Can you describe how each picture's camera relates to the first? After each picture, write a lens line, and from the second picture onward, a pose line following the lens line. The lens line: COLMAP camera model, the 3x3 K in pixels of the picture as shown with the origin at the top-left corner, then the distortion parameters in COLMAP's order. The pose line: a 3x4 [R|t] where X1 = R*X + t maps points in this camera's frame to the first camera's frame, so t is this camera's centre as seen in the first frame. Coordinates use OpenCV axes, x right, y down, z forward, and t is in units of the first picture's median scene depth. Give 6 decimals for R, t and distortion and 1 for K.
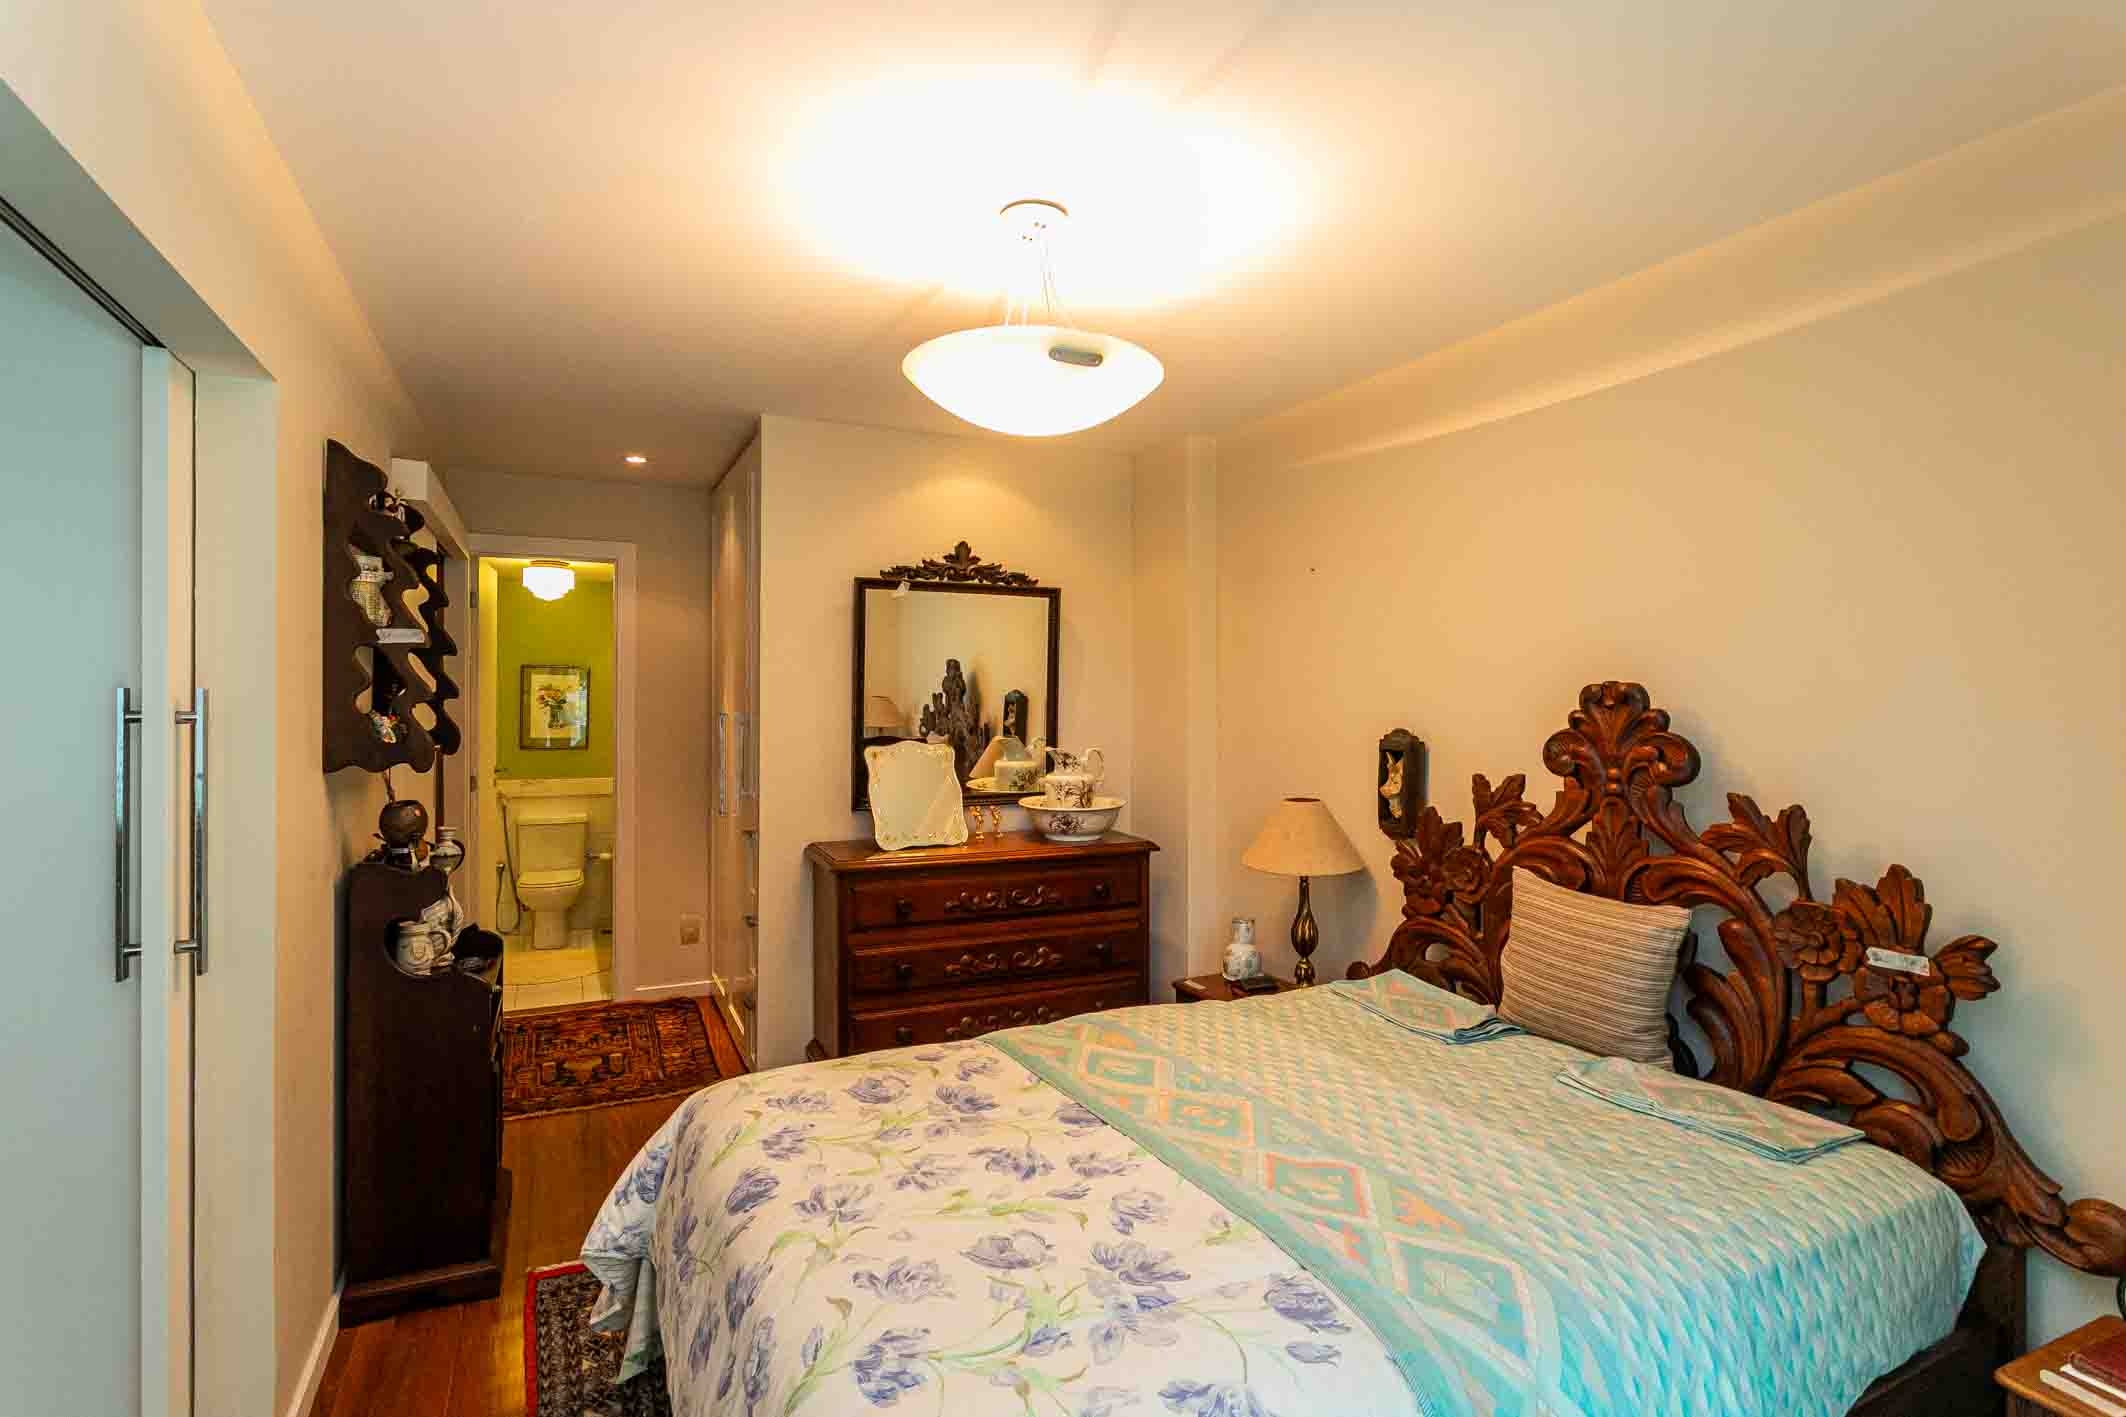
lens RADIAL K [[1039.8, 0, 1054.9], [0, 1039.8, 705.5], [0, 0, 1]] dist [-0.002861, -0.000045]
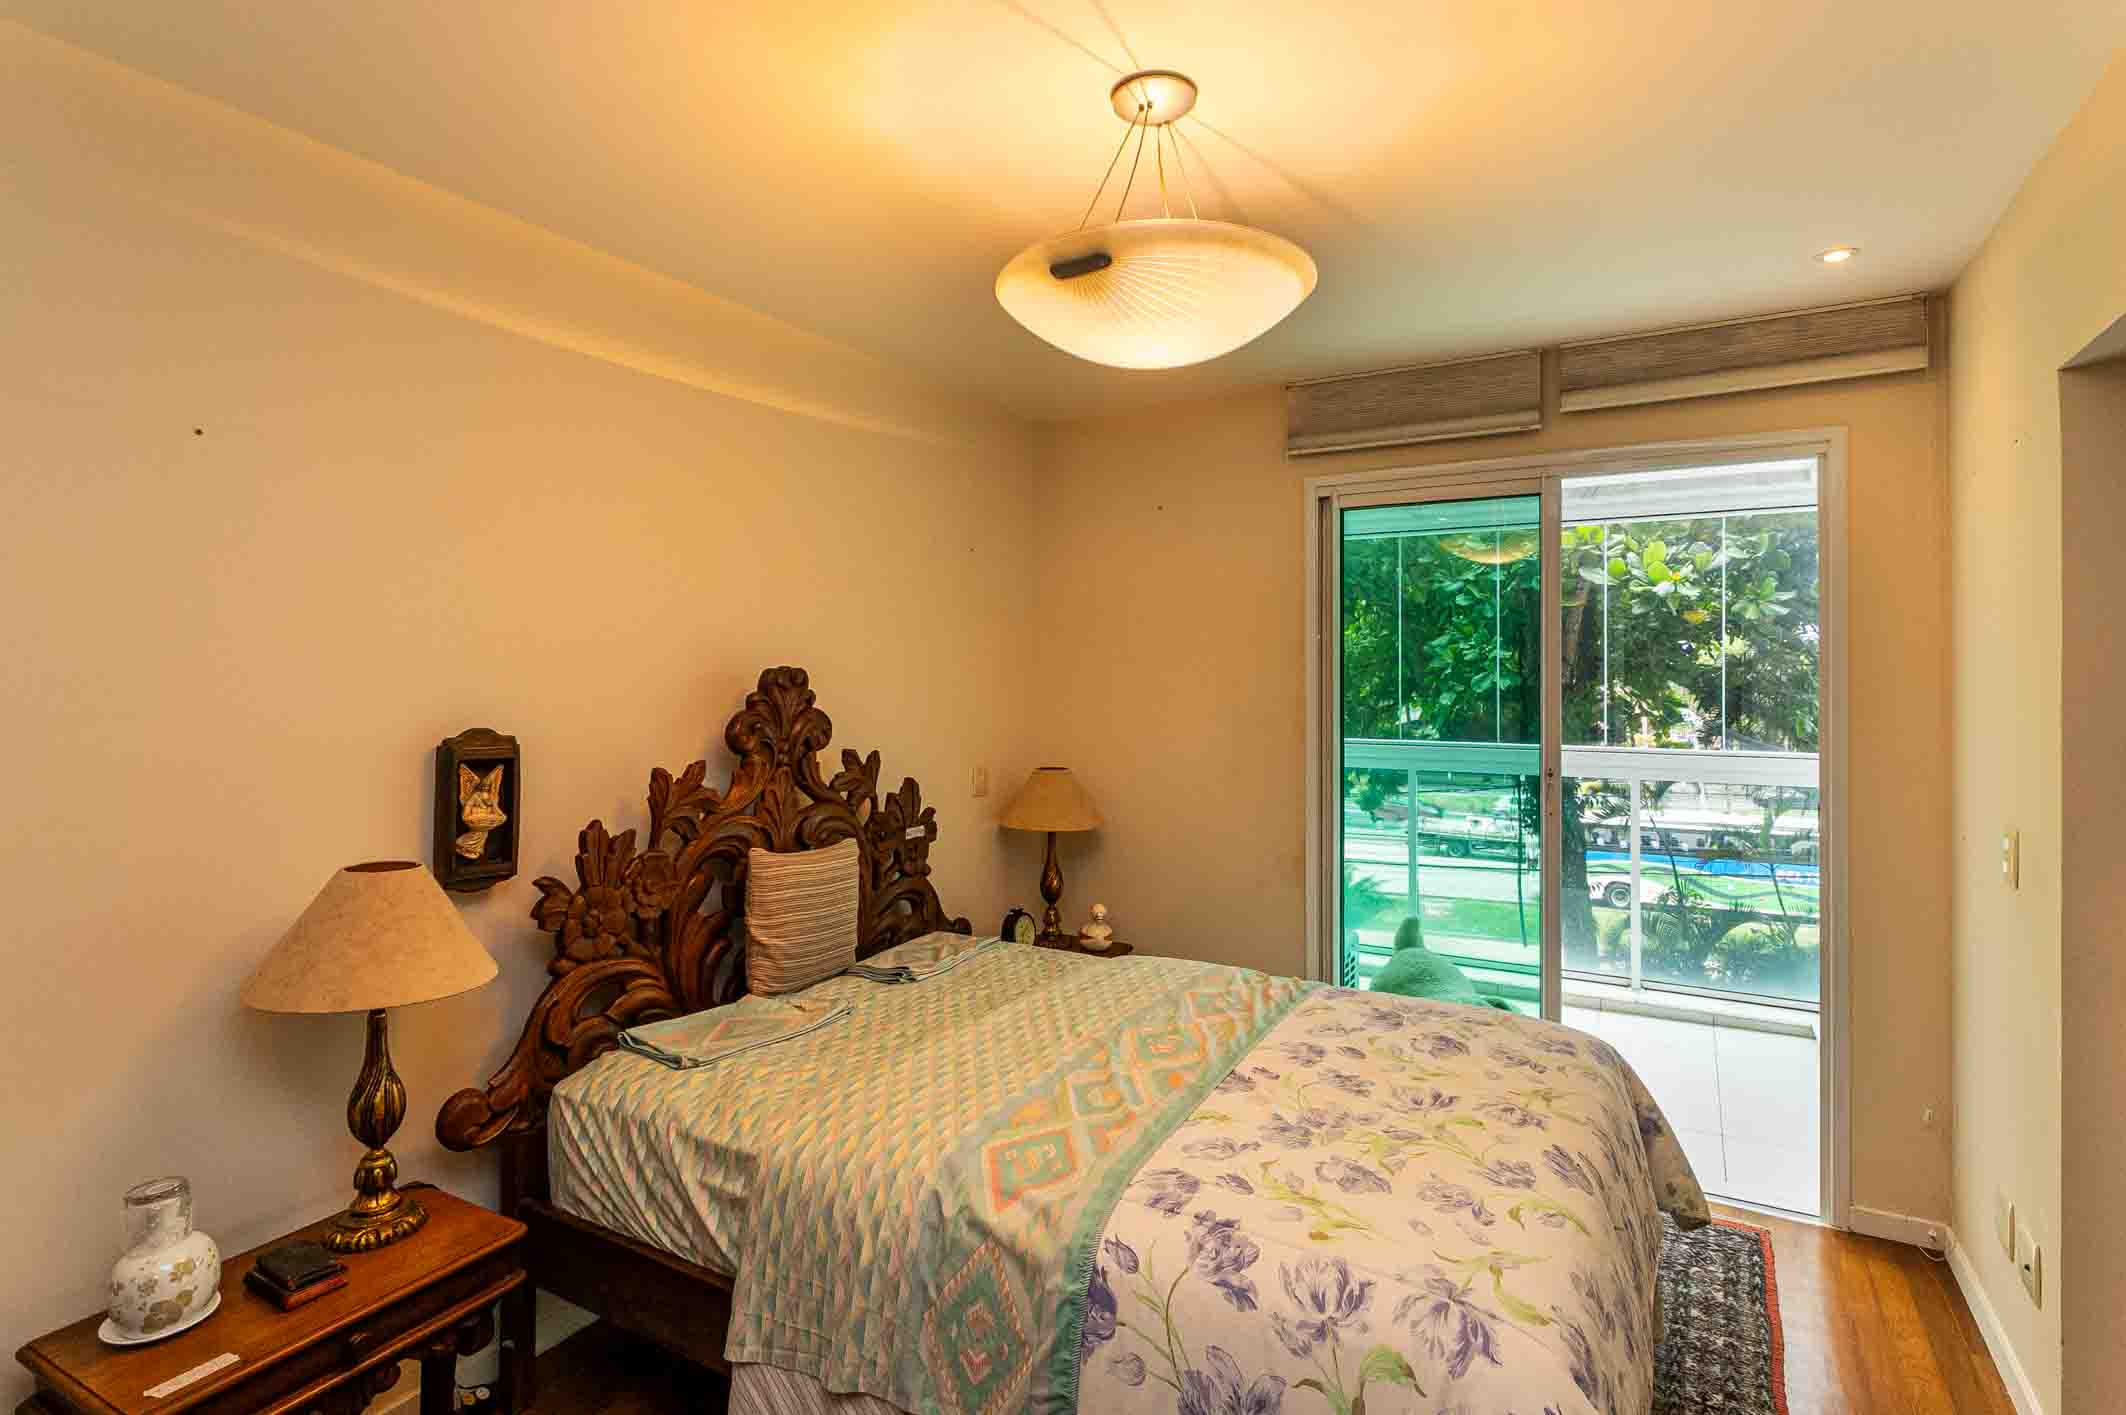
lens RADIAL K [[1065.1, 0, 1074.4], [0, 1065.1, 670.9], [0, 0, 1]] dist [-0.000935, -0.000185]
pose [[-0.568251, -0.000257, 0.822855, -0.493371], [0.007093, 0.999961, 0.005211, -0.016852], [-0.822825, 0.008798, -0.568227, 1.119981]]
